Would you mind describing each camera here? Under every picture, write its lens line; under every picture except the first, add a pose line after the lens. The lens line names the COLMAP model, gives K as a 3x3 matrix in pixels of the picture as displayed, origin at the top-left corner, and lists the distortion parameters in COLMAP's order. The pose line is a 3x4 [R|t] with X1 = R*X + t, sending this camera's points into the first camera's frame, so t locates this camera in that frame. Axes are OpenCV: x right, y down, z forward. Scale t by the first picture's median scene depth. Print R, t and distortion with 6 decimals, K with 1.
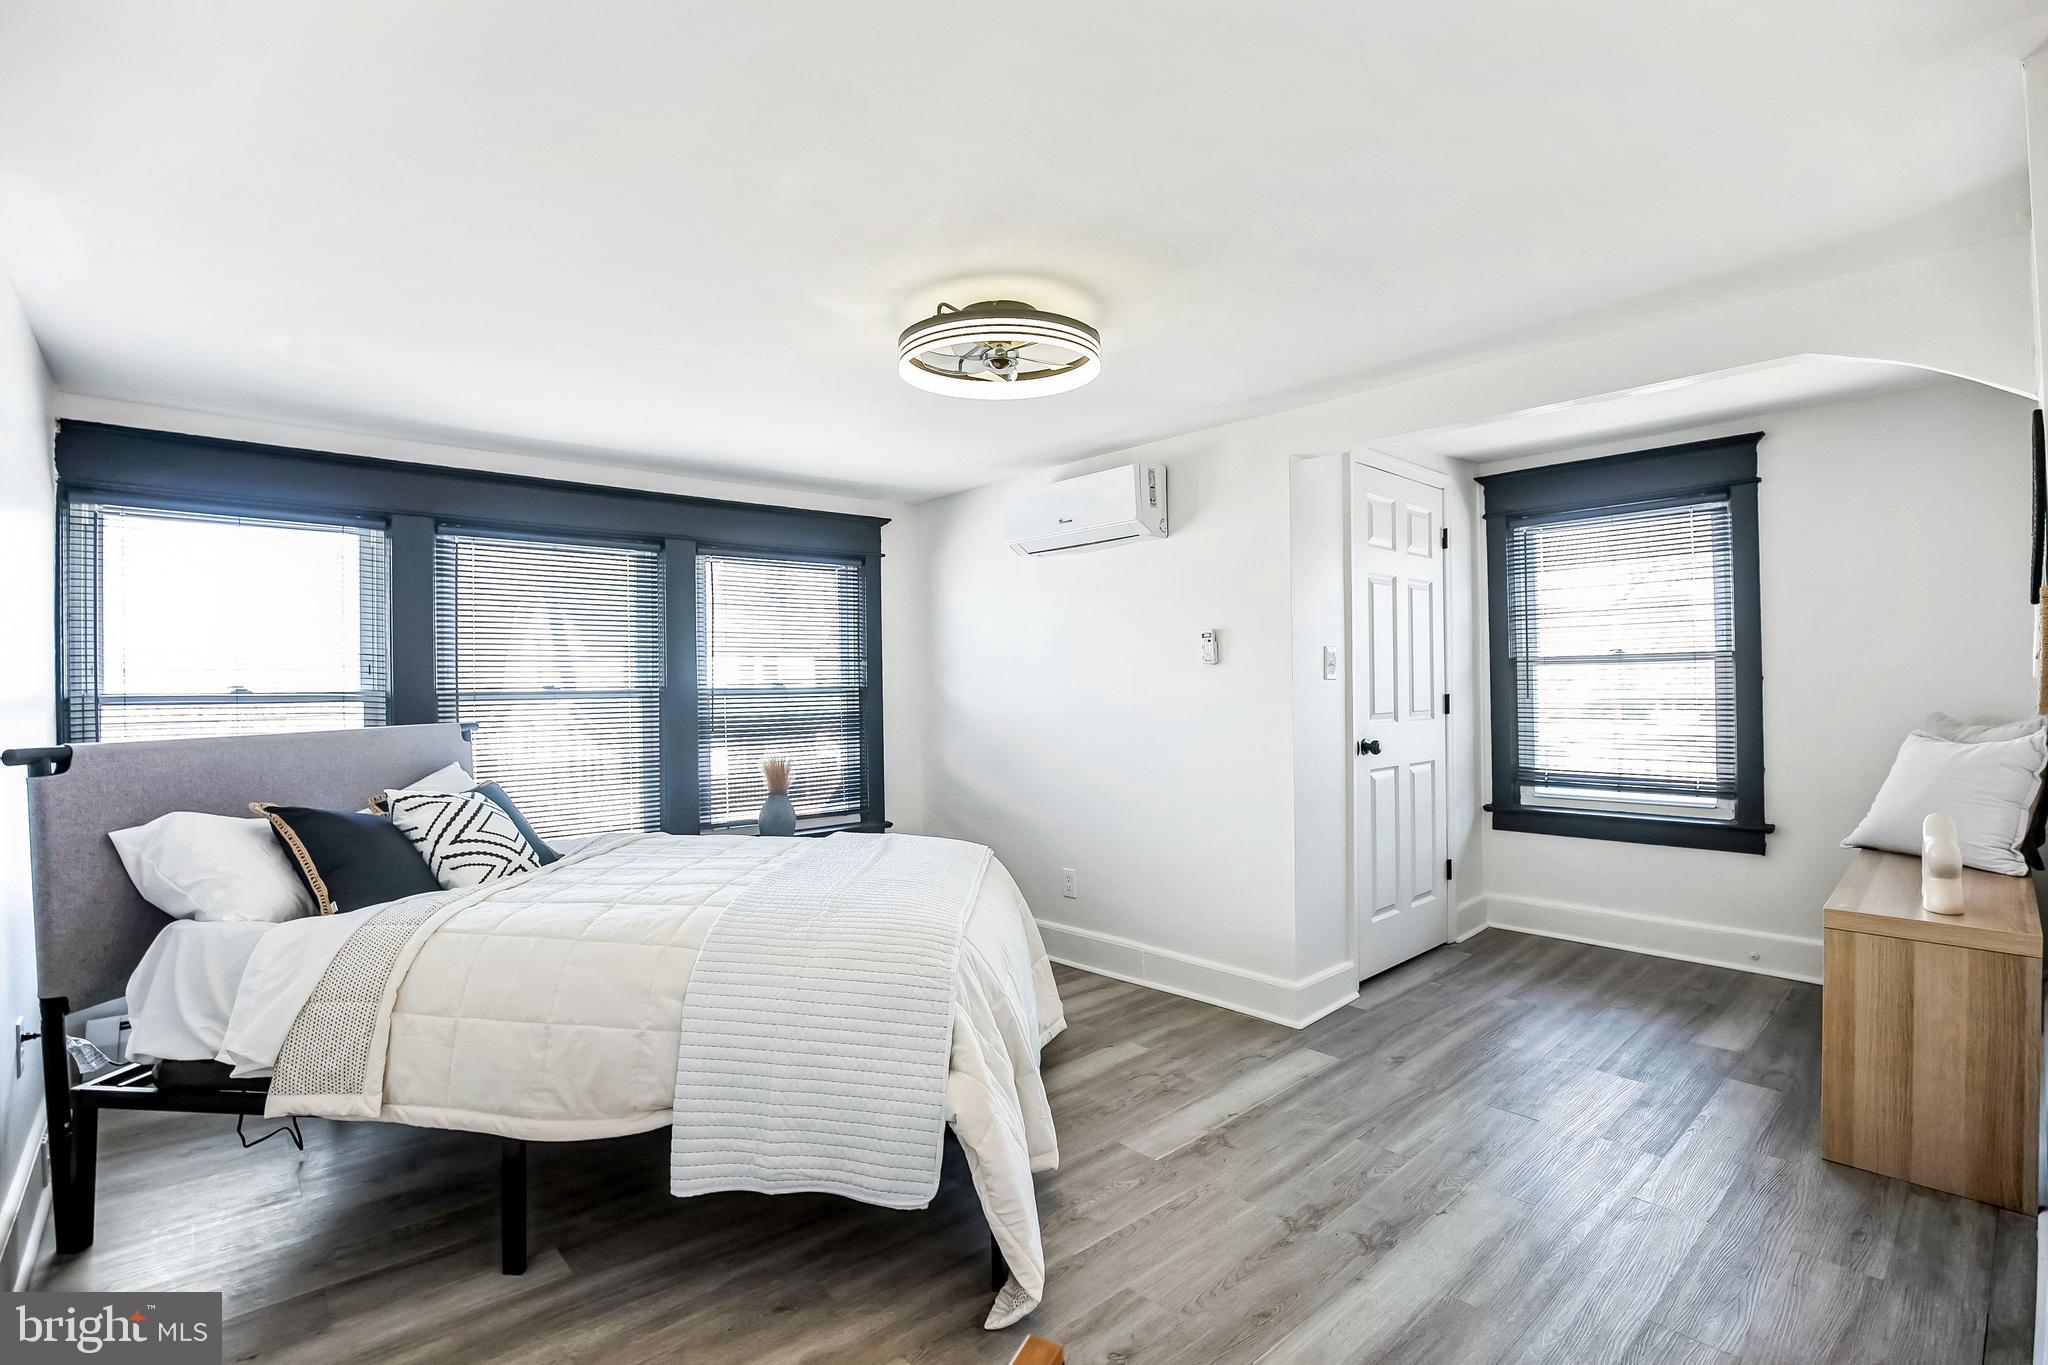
lens RADIAL K [[967.8, 0, 1029.8], [0, 967.8, 674.9], [0, 0, 1]] dist [-0.043283, 0.007781]
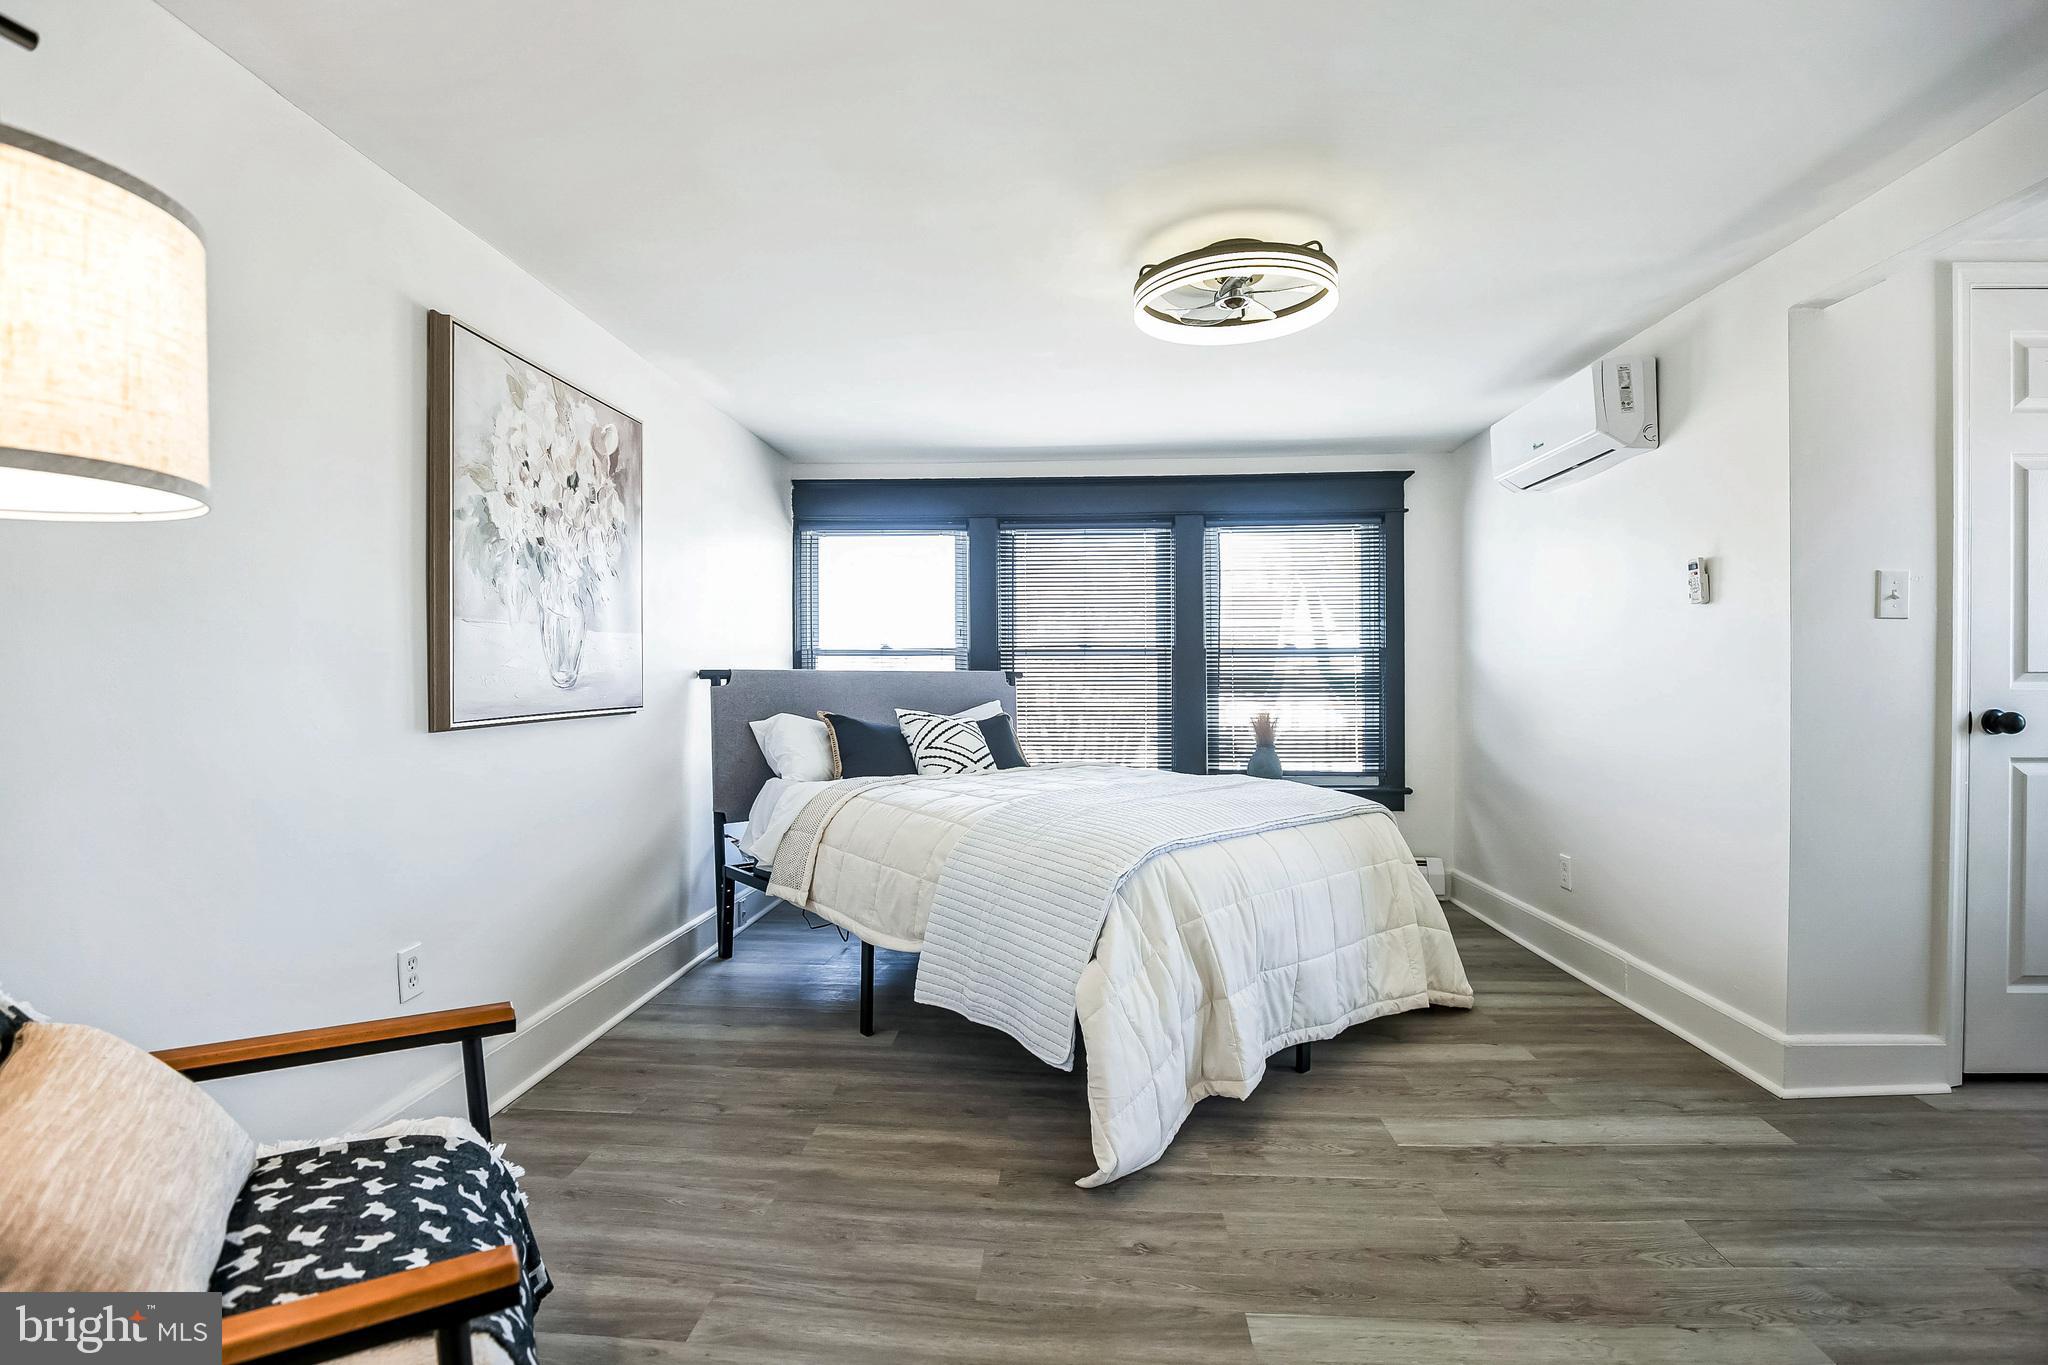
lens RADIAL K [[967.8, 0, 1029.8], [0, 967.8, 674.9], [0, 0, 1]] dist [-0.043283, 0.007781]
pose [[0.692898, 0.008756, -0.720982, 0.400559], [0.001083, 0.999912, 0.013184, 0.038697], [0.721034, -0.009916, 0.692828, 0.099014]]
